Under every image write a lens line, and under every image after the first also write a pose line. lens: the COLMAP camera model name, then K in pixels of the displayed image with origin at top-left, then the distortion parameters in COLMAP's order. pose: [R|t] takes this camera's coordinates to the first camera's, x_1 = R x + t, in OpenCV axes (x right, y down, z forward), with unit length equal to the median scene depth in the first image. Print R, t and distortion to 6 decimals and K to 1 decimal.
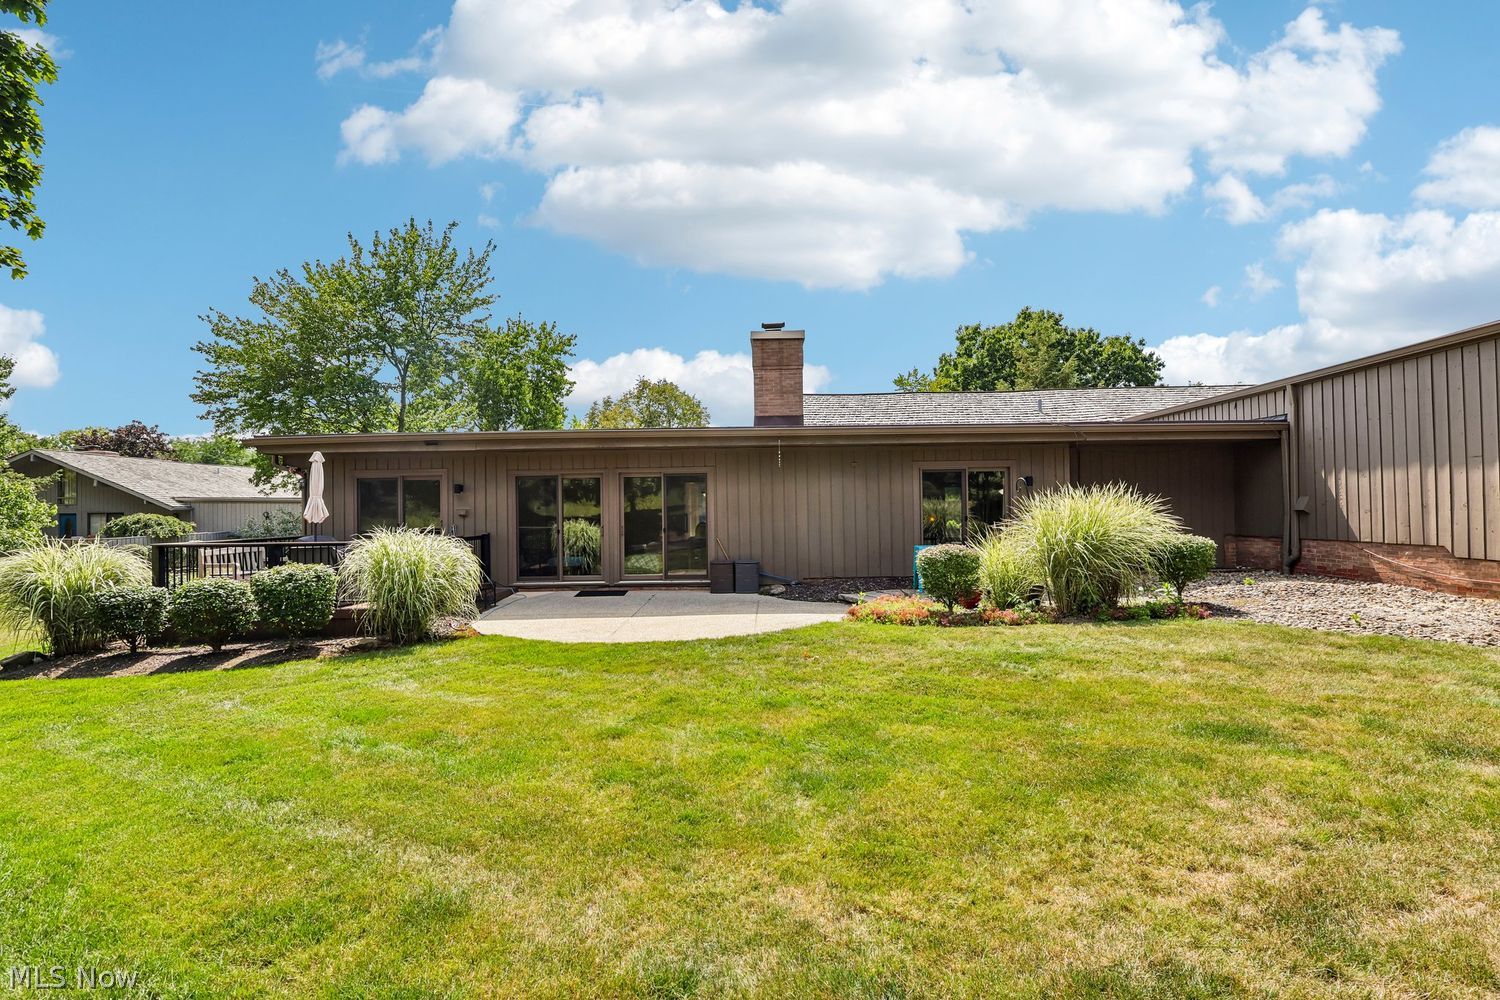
lens RADIAL K [[694.8, 0, 744.5], [0, 694.8, 496.7], [0, 0, 1]] dist [0.001360, -0.000542]
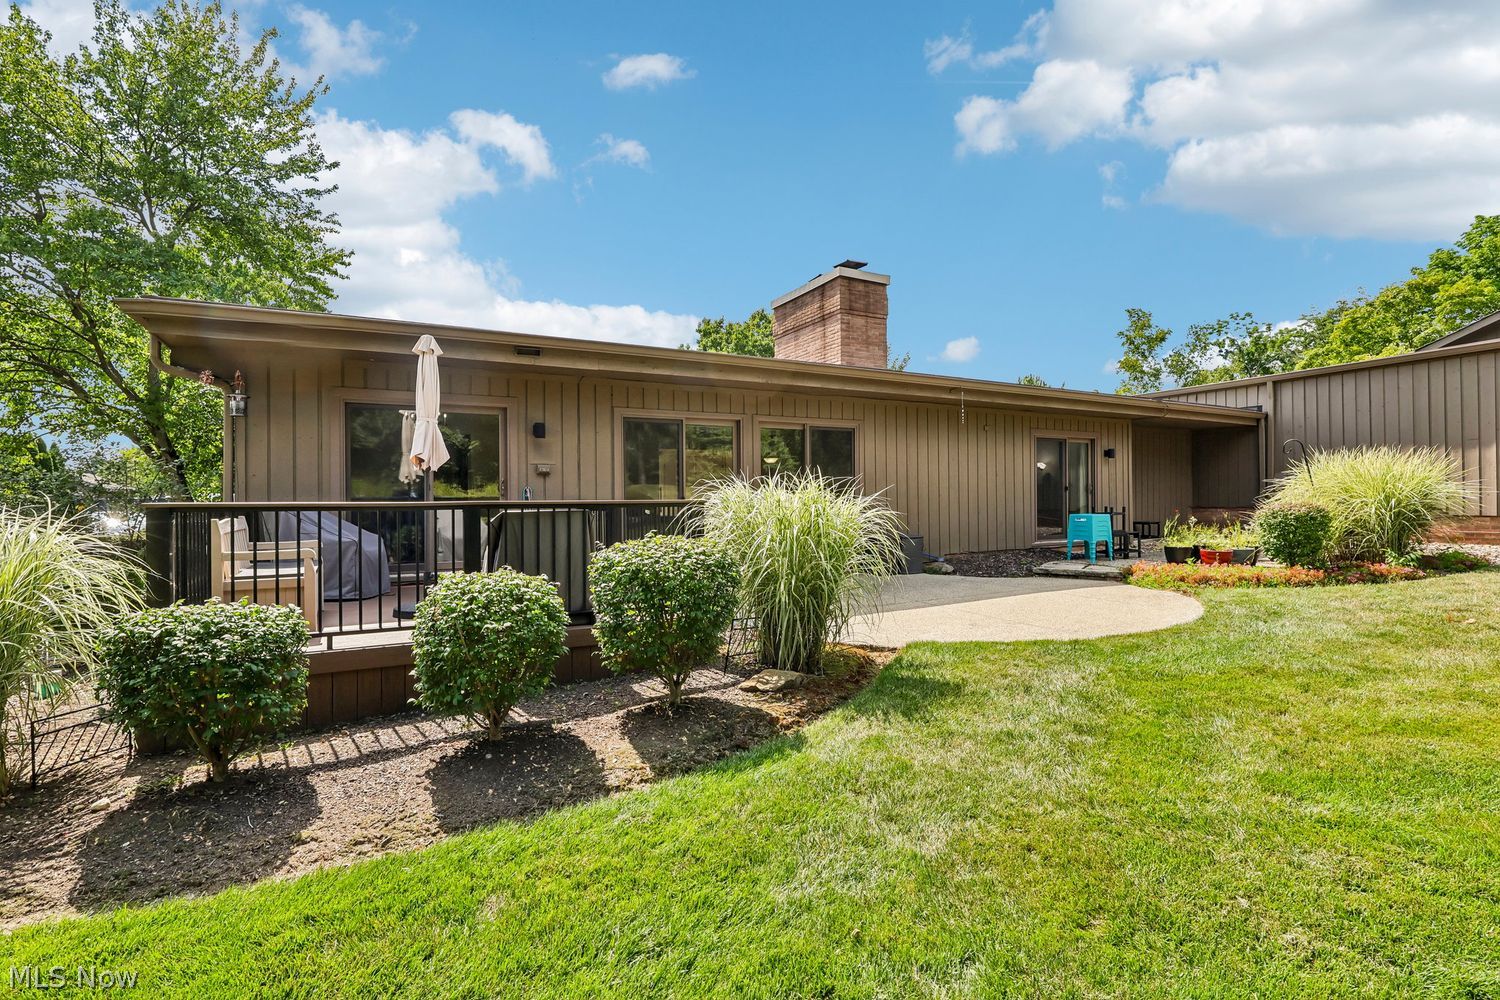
lens RADIAL K [[696.7, 0, 745.6], [0, 696.7, 499.9], [0, 0, 1]] dist [-0.000399, 0.000297]
pose [[0.865679, 0.006923, 0.500552, -0.558330], [-0.011240, 0.999921, 0.005608, 0.045025], [-0.500474, -0.010481, 0.865688, 0.357526]]
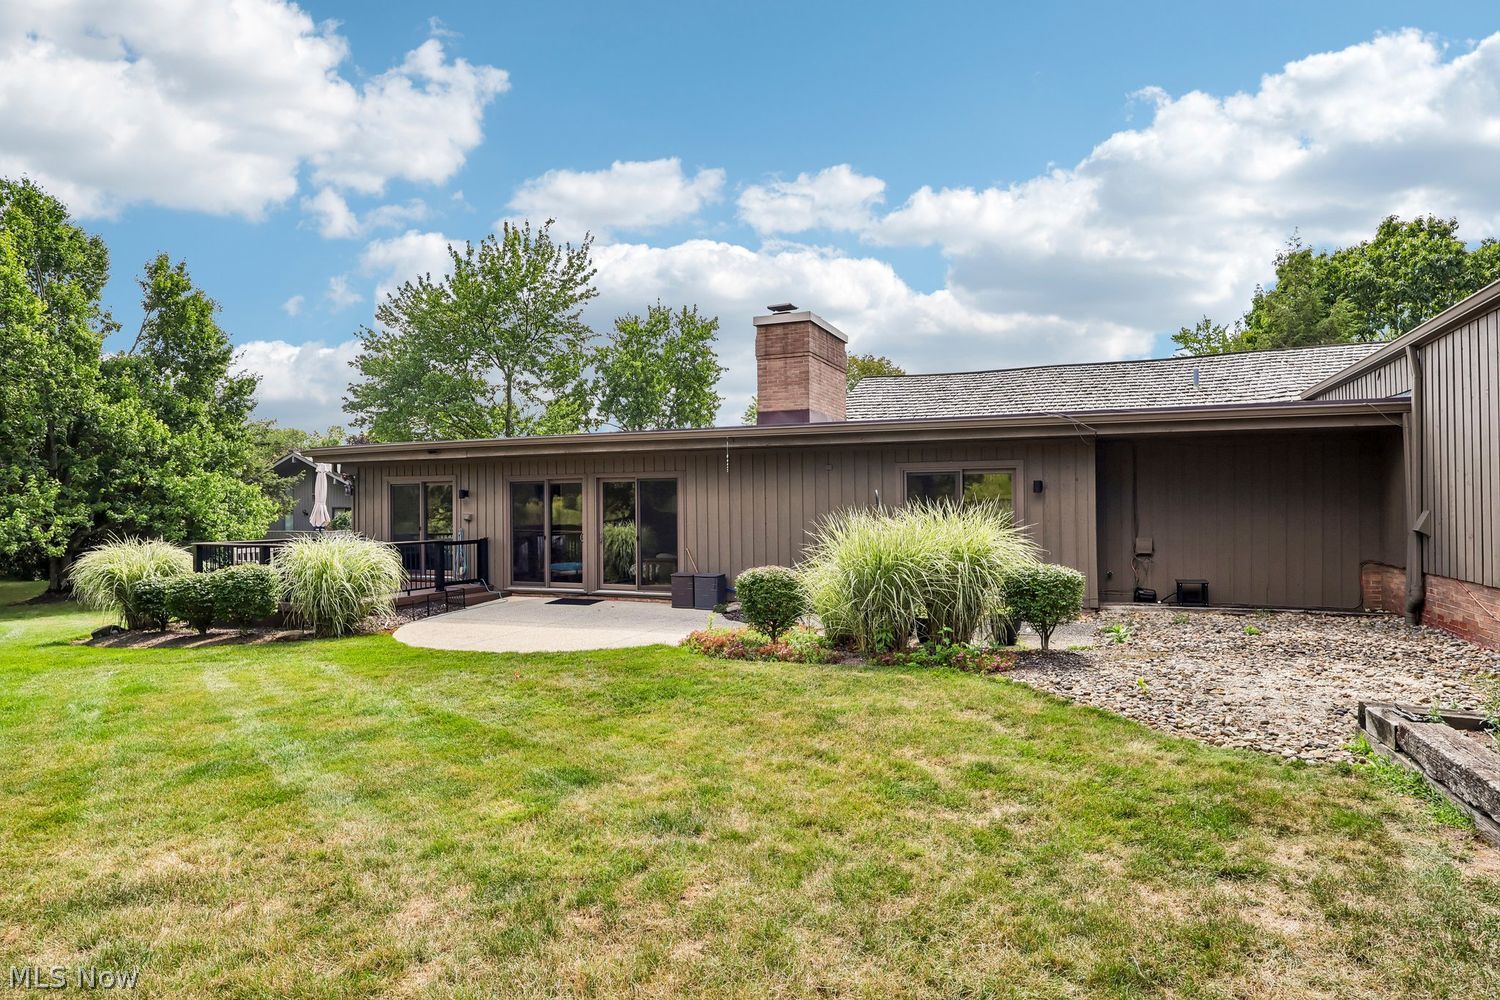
lens RADIAL K [[824.1, 0, 750.0], [0, 824.1, 500.0], [0, 0, 1]] dist [0.002825, -0.000275]
pose [[0.930253, 0.004771, -0.366886, 0.432537], [0.000837, 0.999885, 0.015124, -0.020836], [0.366917, -0.014376, 0.930143, 0.012360]]
